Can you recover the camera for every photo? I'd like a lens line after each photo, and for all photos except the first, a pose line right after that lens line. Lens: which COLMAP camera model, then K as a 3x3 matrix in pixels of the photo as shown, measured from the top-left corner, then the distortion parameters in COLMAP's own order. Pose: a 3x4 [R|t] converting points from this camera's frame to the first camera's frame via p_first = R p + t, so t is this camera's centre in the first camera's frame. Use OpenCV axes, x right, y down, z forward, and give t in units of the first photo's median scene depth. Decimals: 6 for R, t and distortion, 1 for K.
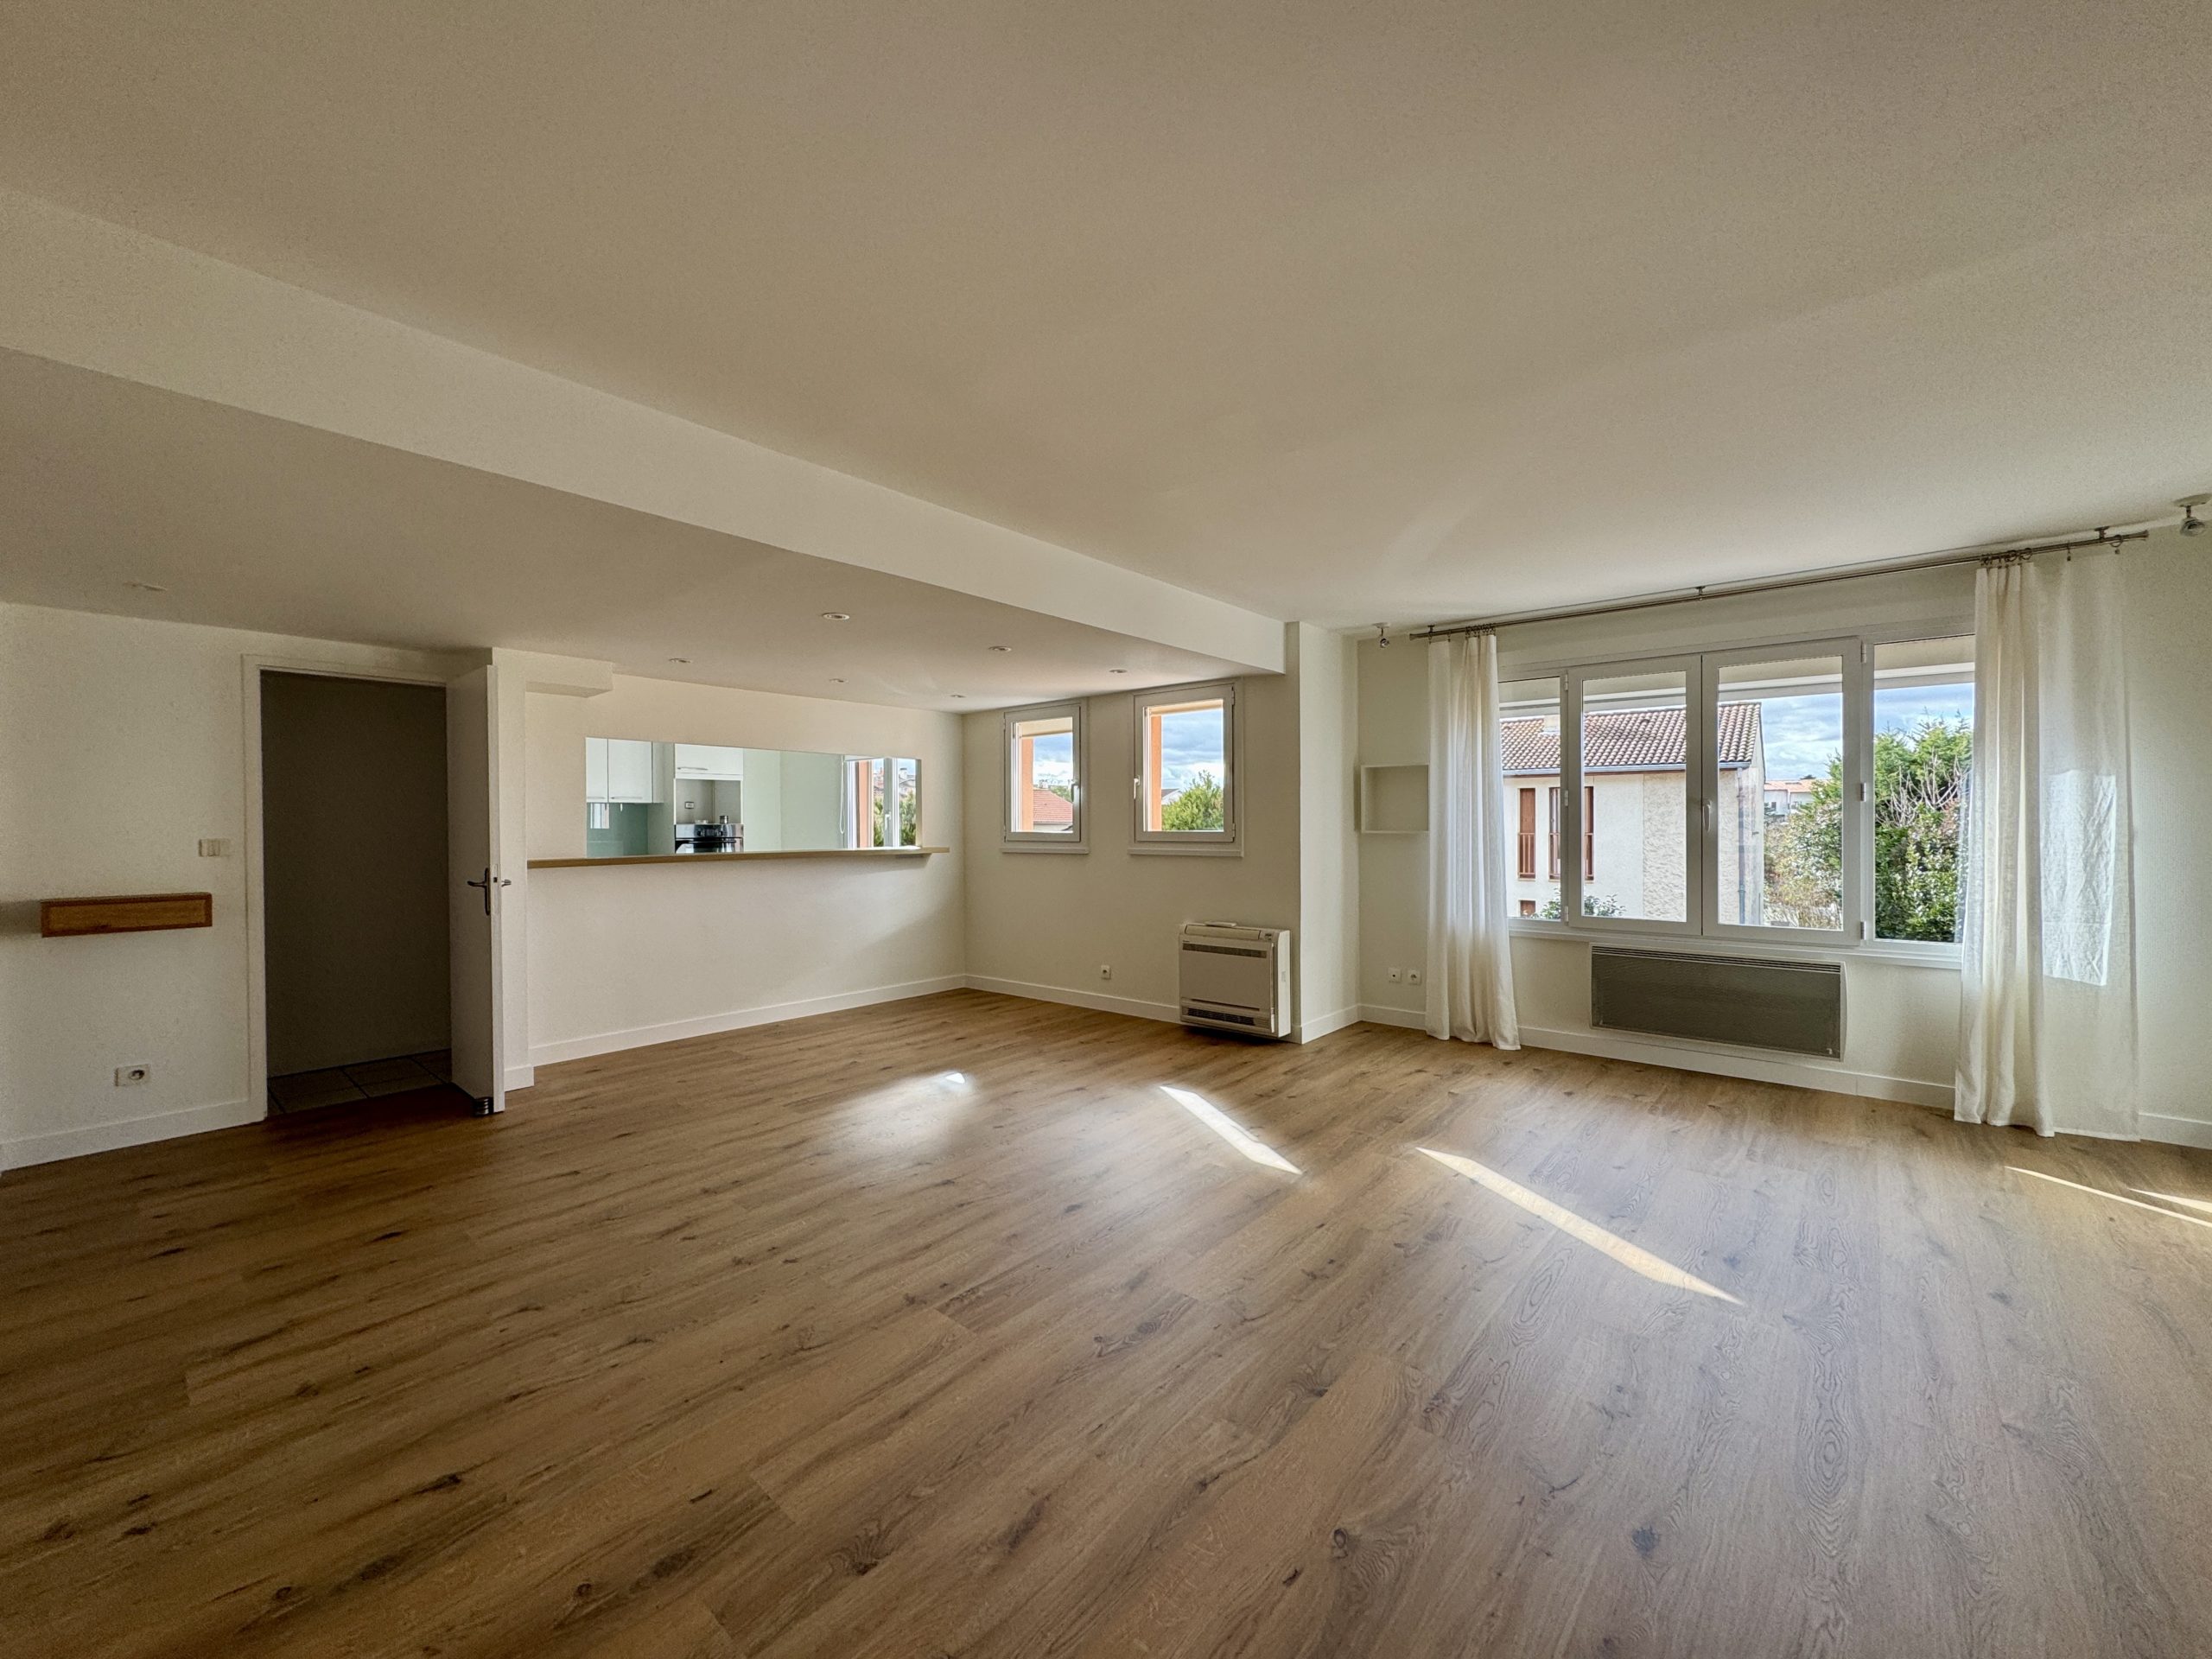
lens RADIAL K [[877.9, 0, 1115.3], [0, 877.9, 832.3], [0, 0, 1]] dist [0.000350, 0.000468]
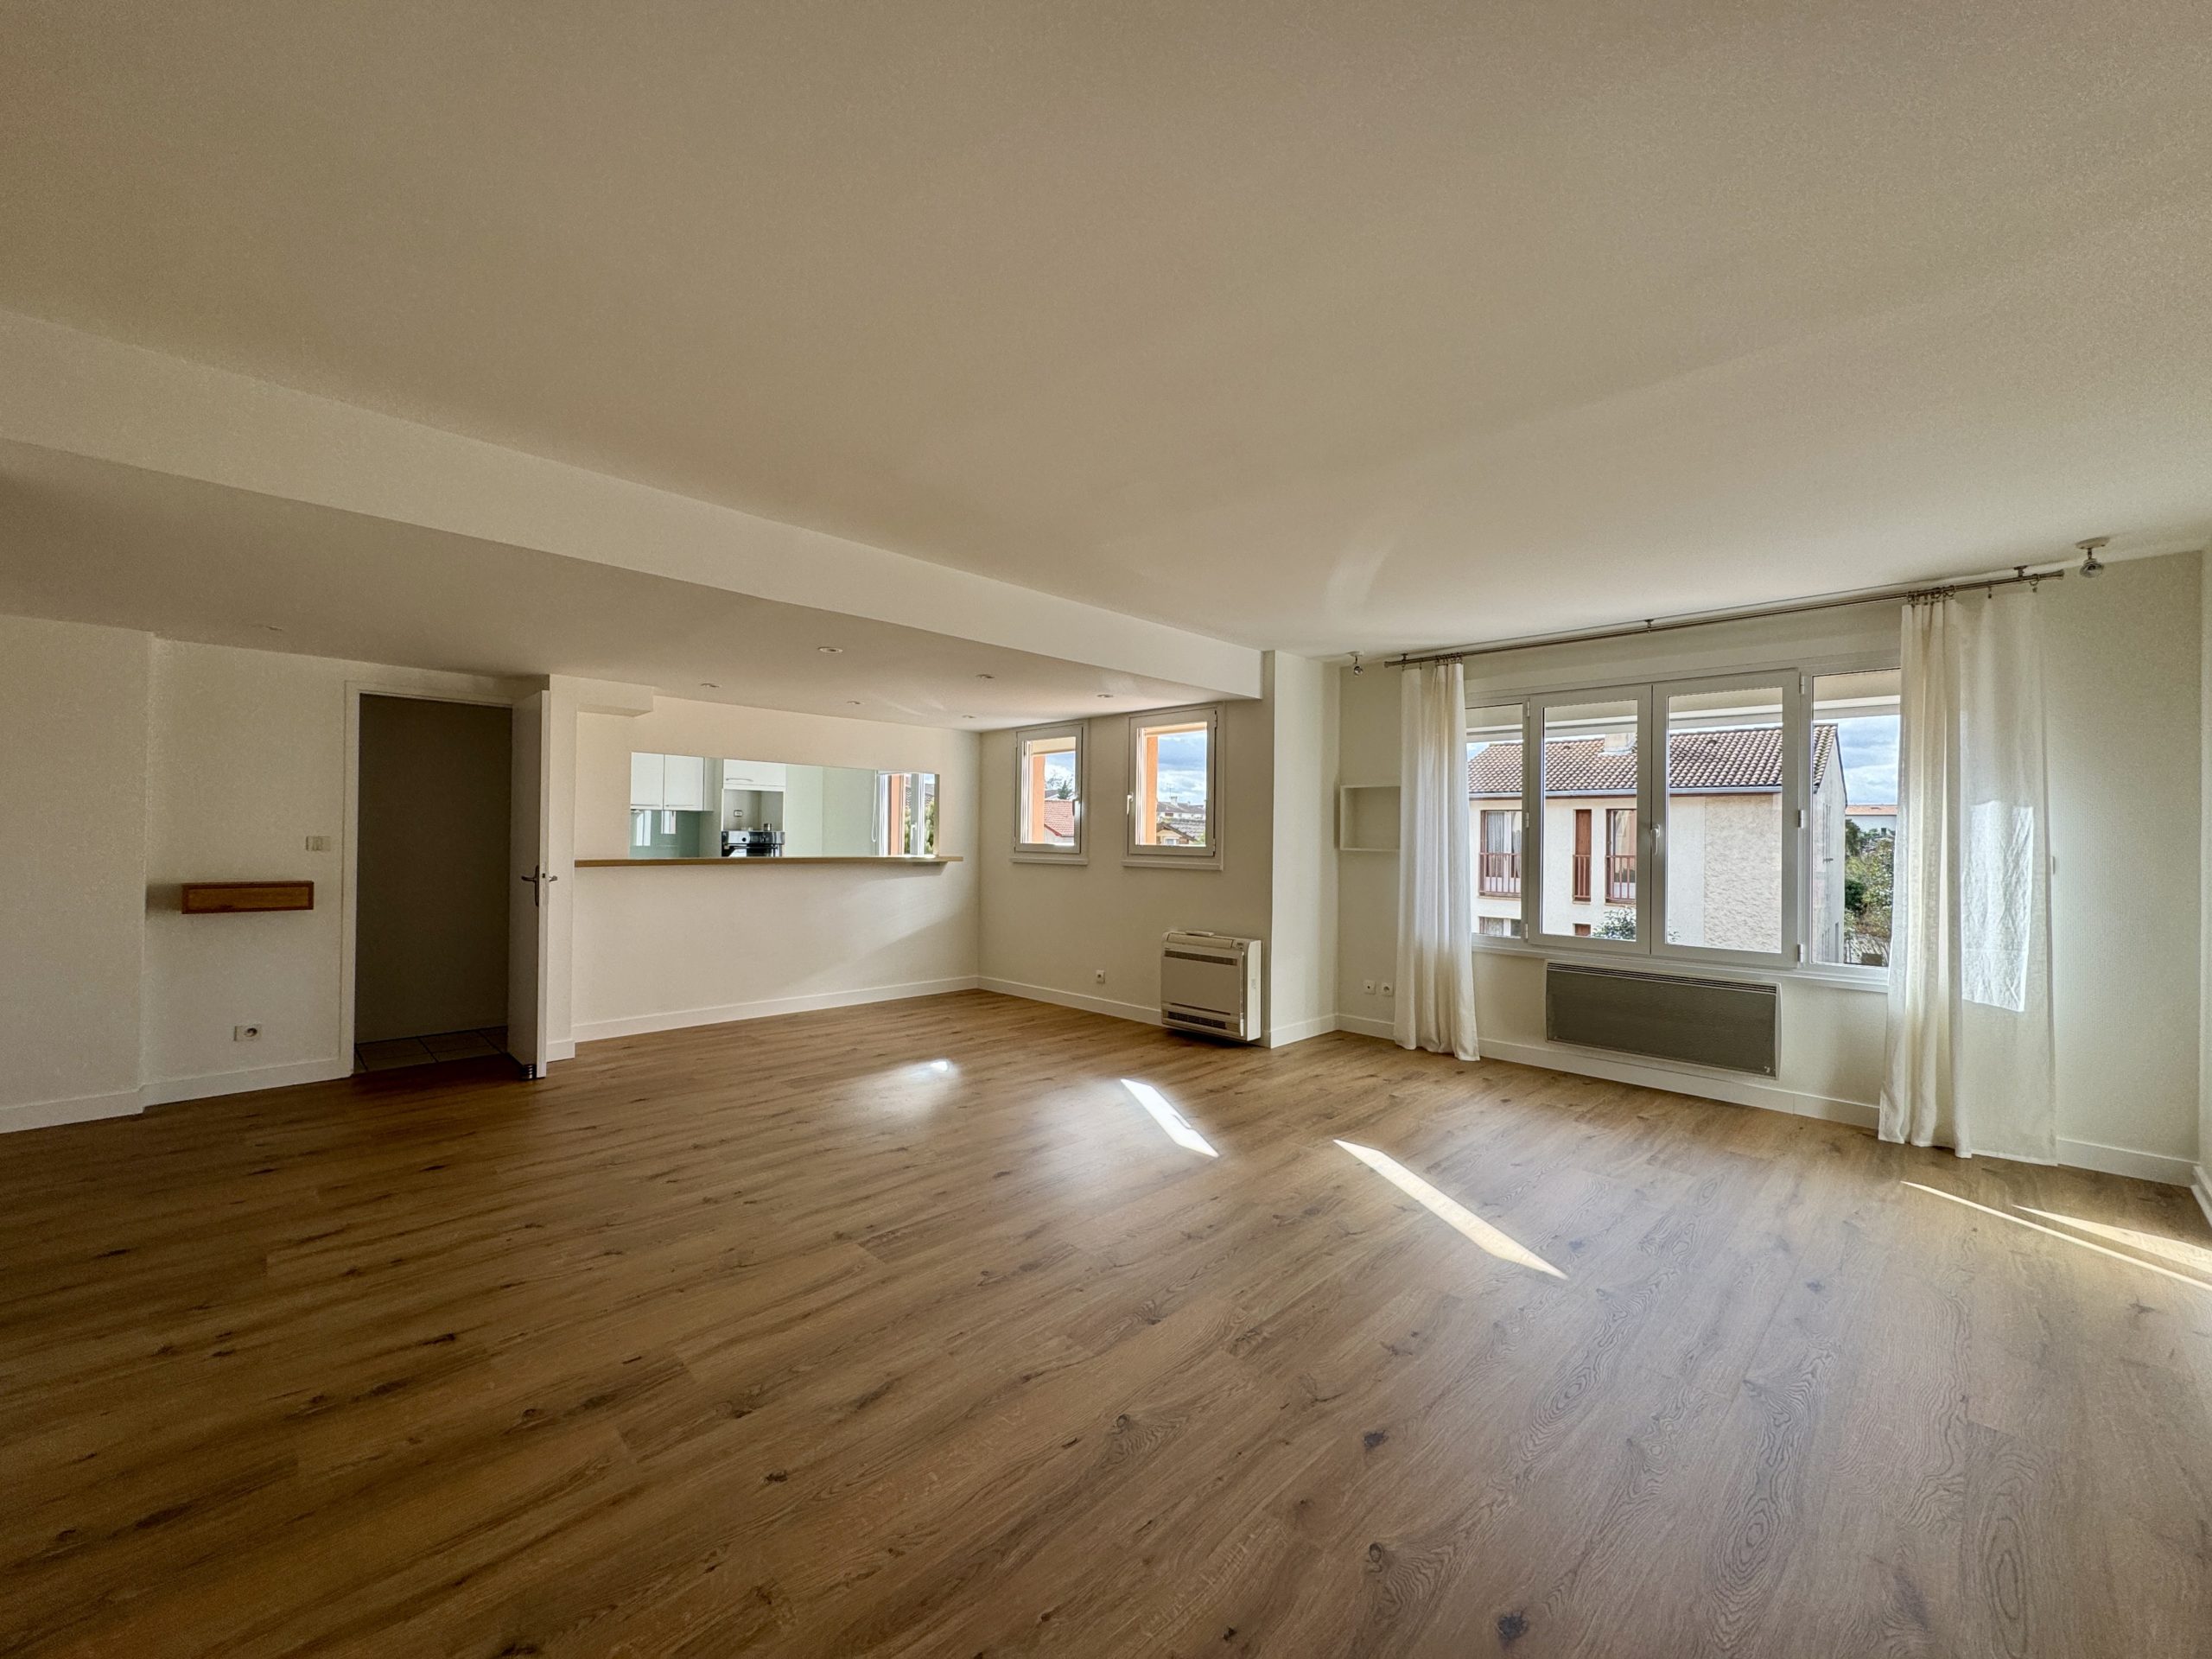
lens RADIAL K [[877.9, 0, 1113.2], [0, 877.9, 831.1], [0, 0, 1]] dist [0.000350, 0.000468]
pose [[0.996813, 0.017221, -0.077890, 0.139134], [-0.018542, 0.999696, -0.016263, 0.000395], [0.077586, 0.017655, 0.996829, -0.101175]]
